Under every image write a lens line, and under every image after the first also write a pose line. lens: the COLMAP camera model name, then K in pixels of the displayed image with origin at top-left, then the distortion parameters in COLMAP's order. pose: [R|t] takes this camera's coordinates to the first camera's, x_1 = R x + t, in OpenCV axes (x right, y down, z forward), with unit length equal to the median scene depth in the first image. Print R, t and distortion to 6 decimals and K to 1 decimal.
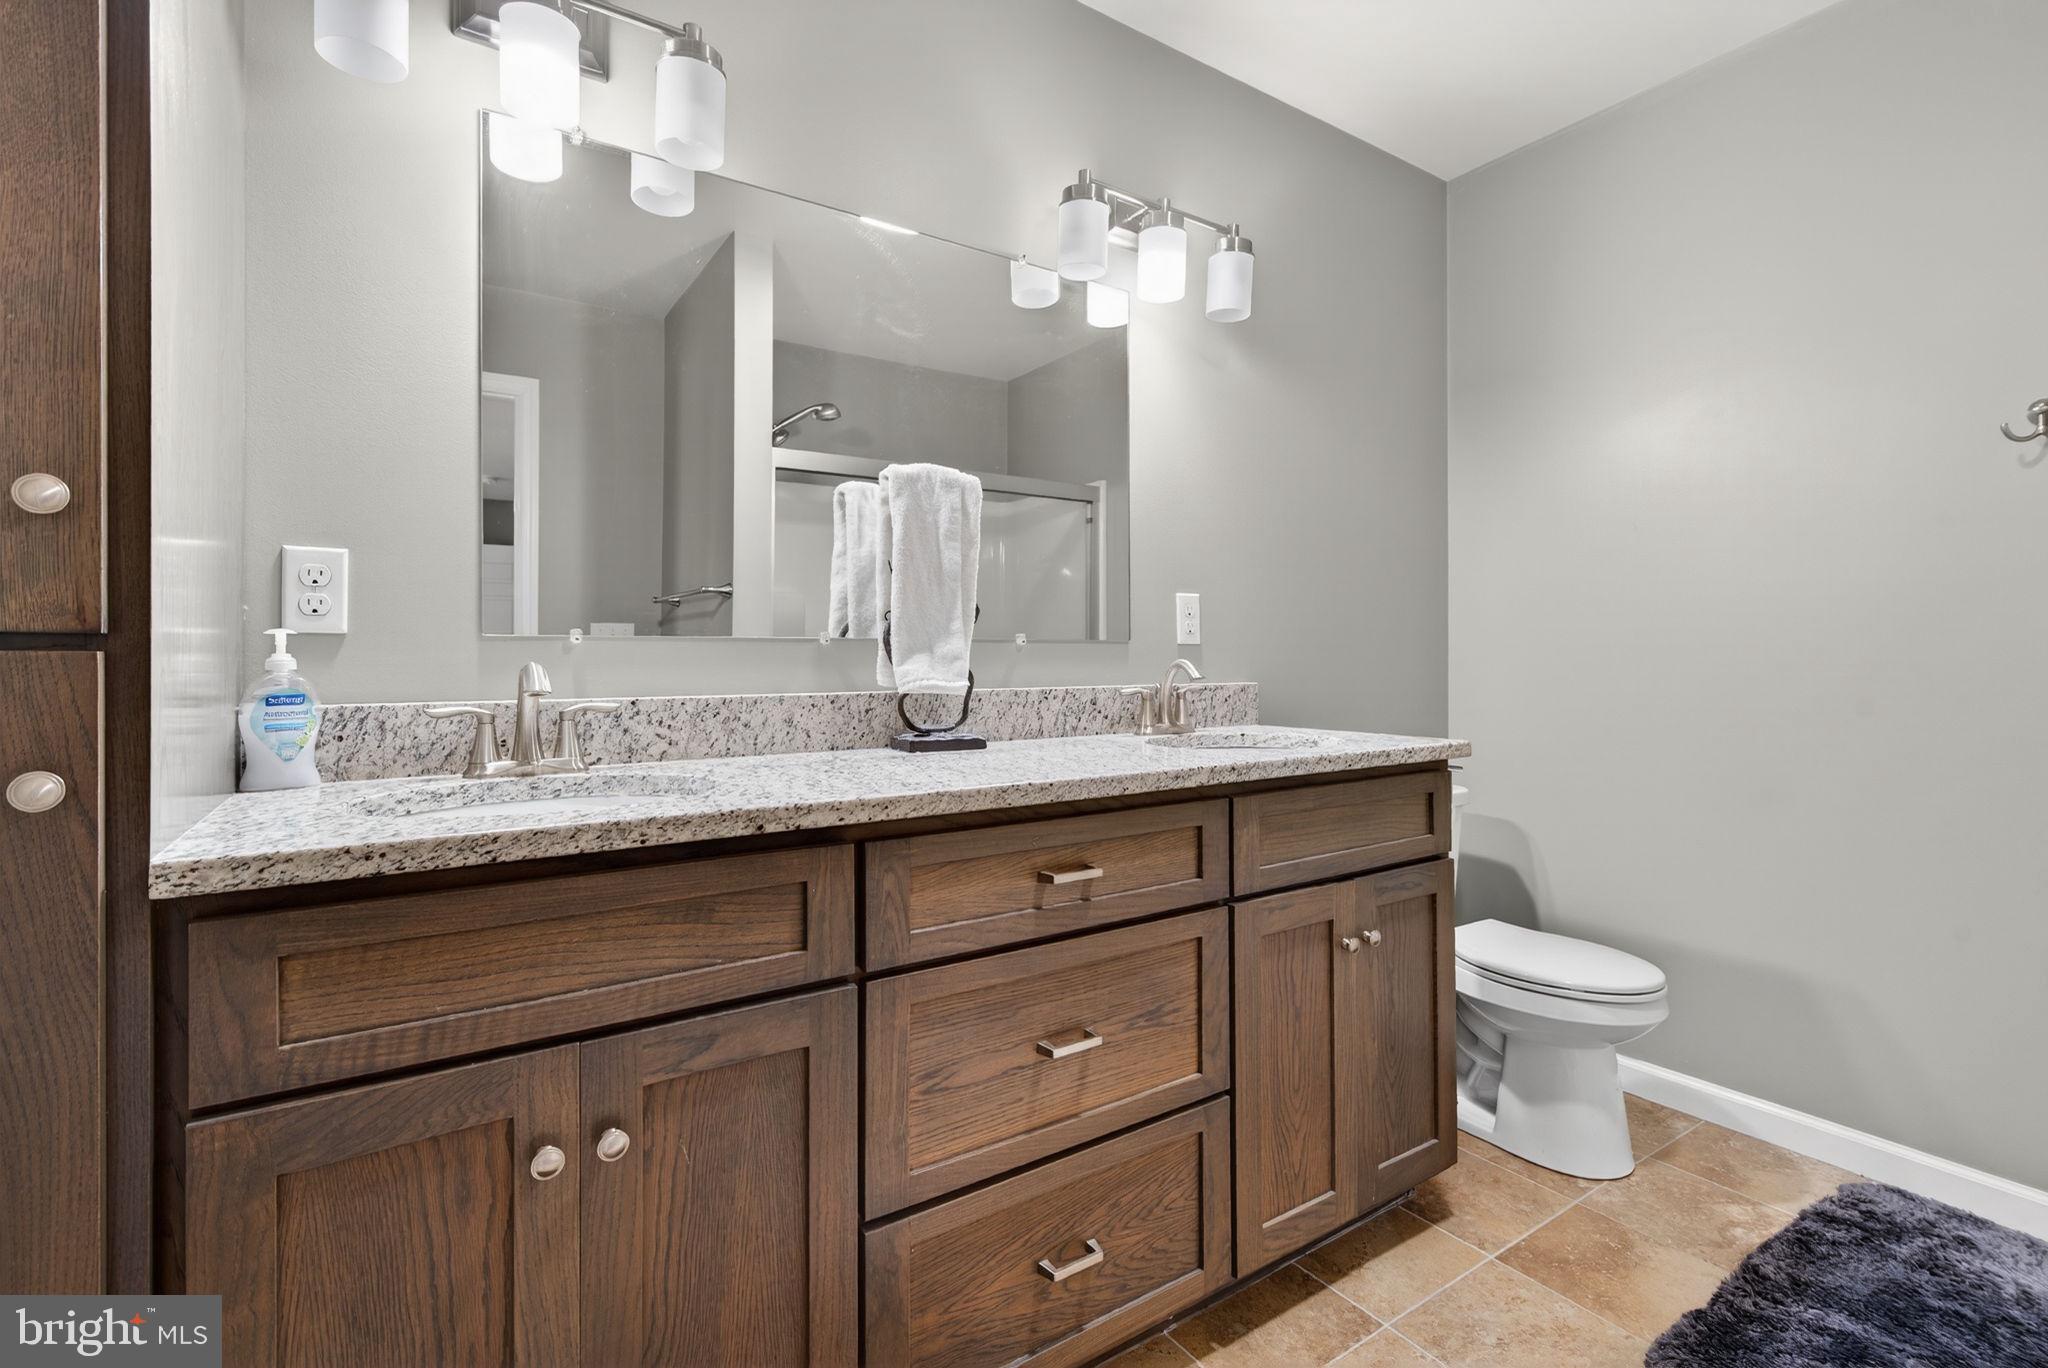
lens RADIAL K [[1035.1, 0, 1024.8], [0, 1035.1, 673.1], [0, 0, 1]] dist [-0.000082, -0.000265]
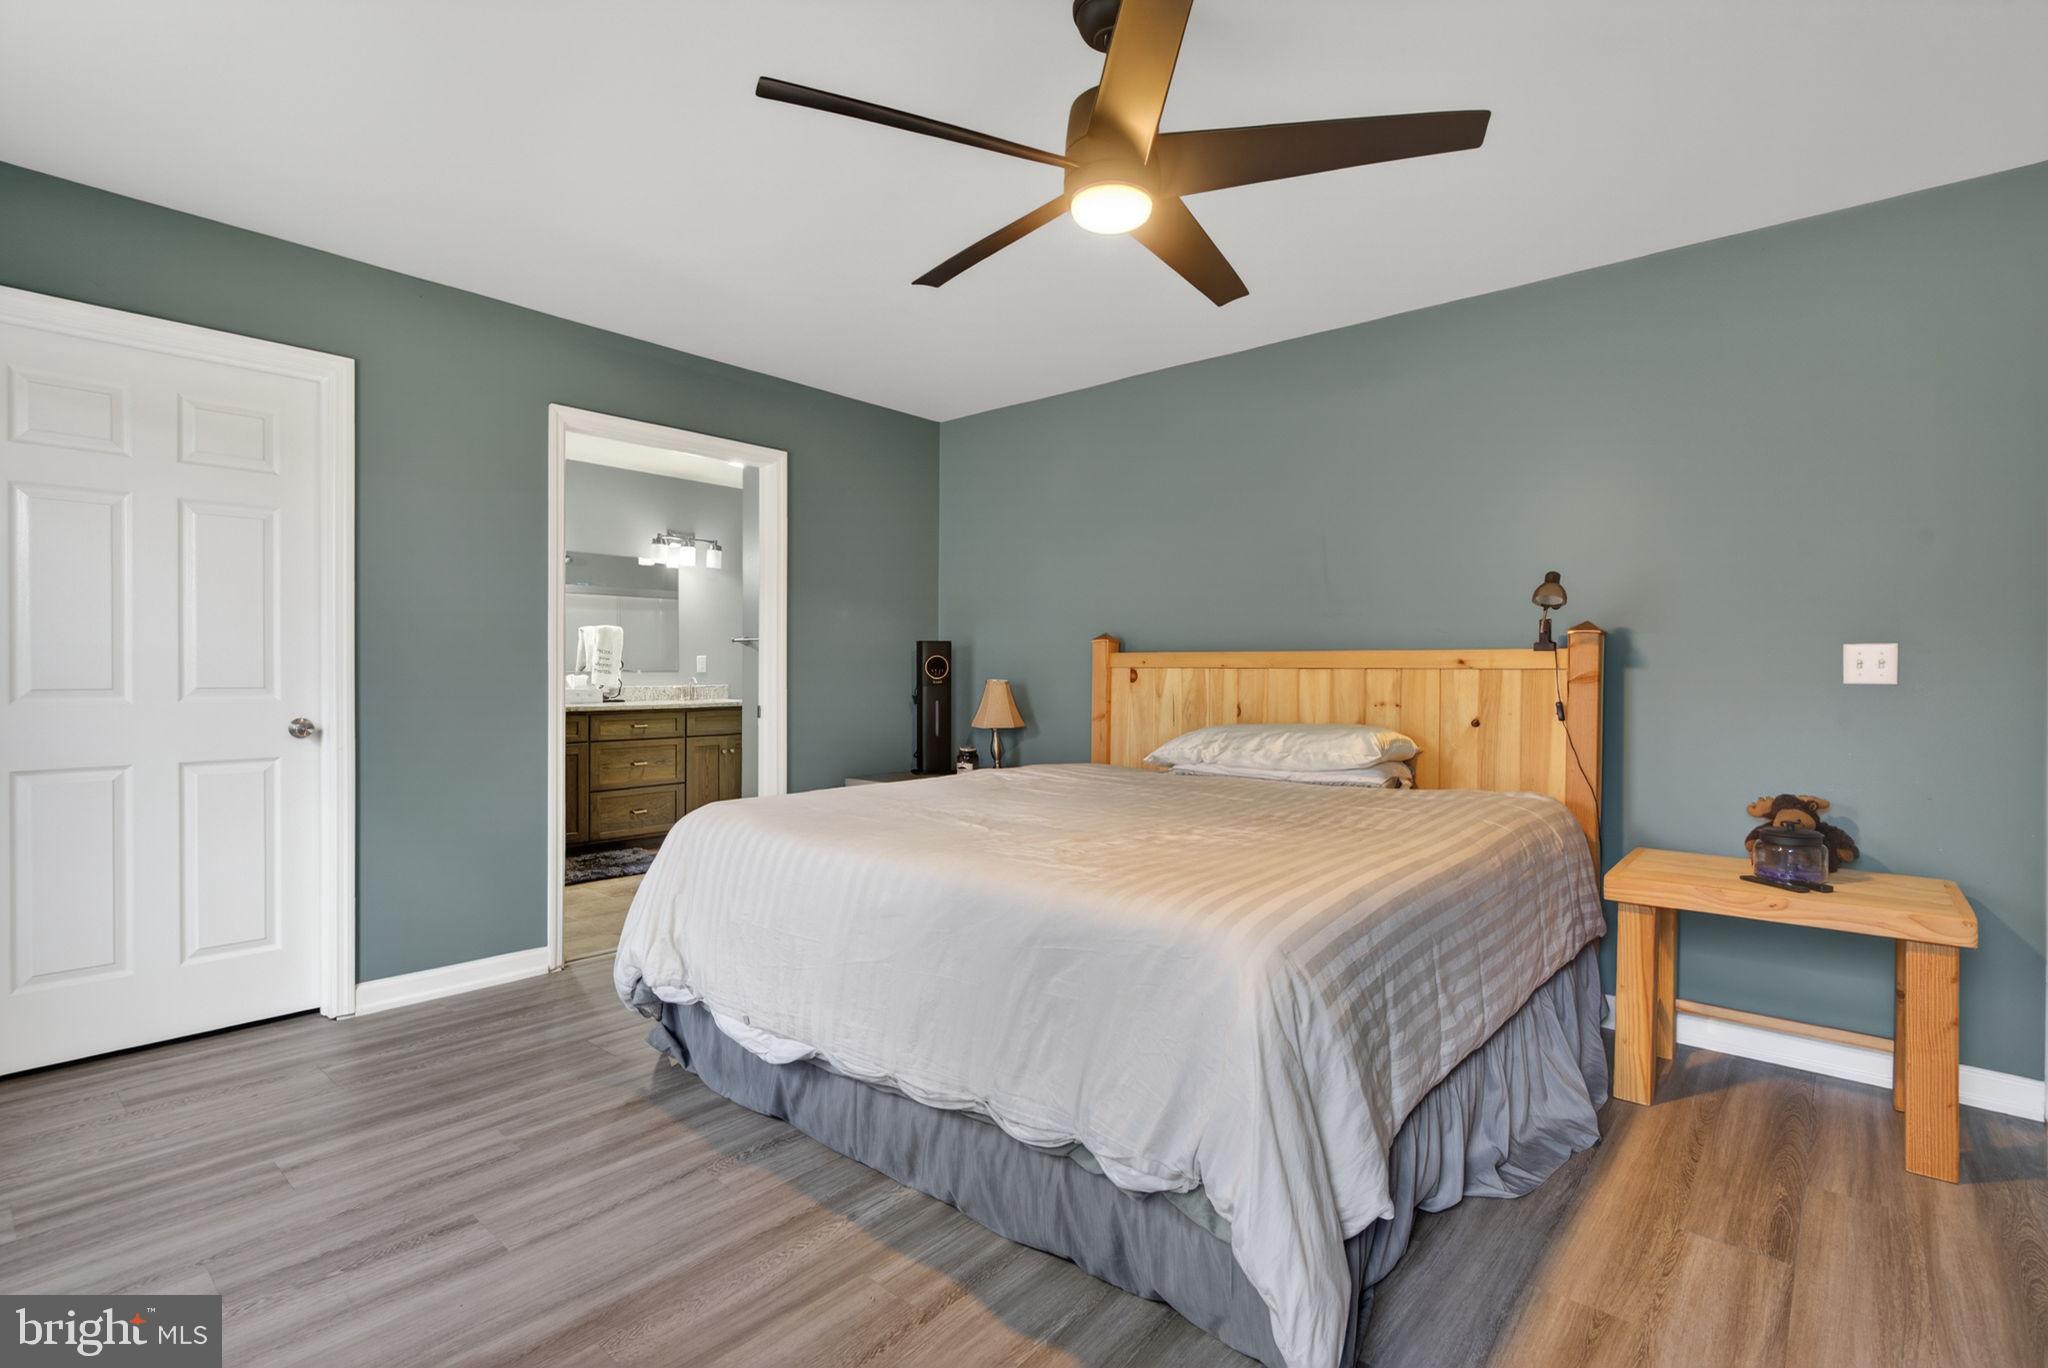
lens RADIAL K [[1035.1, 0, 1024.8], [0, 1035.1, 673.1], [0, 0, 1]] dist [-0.000082, -0.000265]
pose [[0.969441, 0.002382, 0.245312, 0.410421], [0.000694, 0.999922, -0.012451, 0.016598], [-0.245323, 0.012241, 0.969364, -2.744390]]
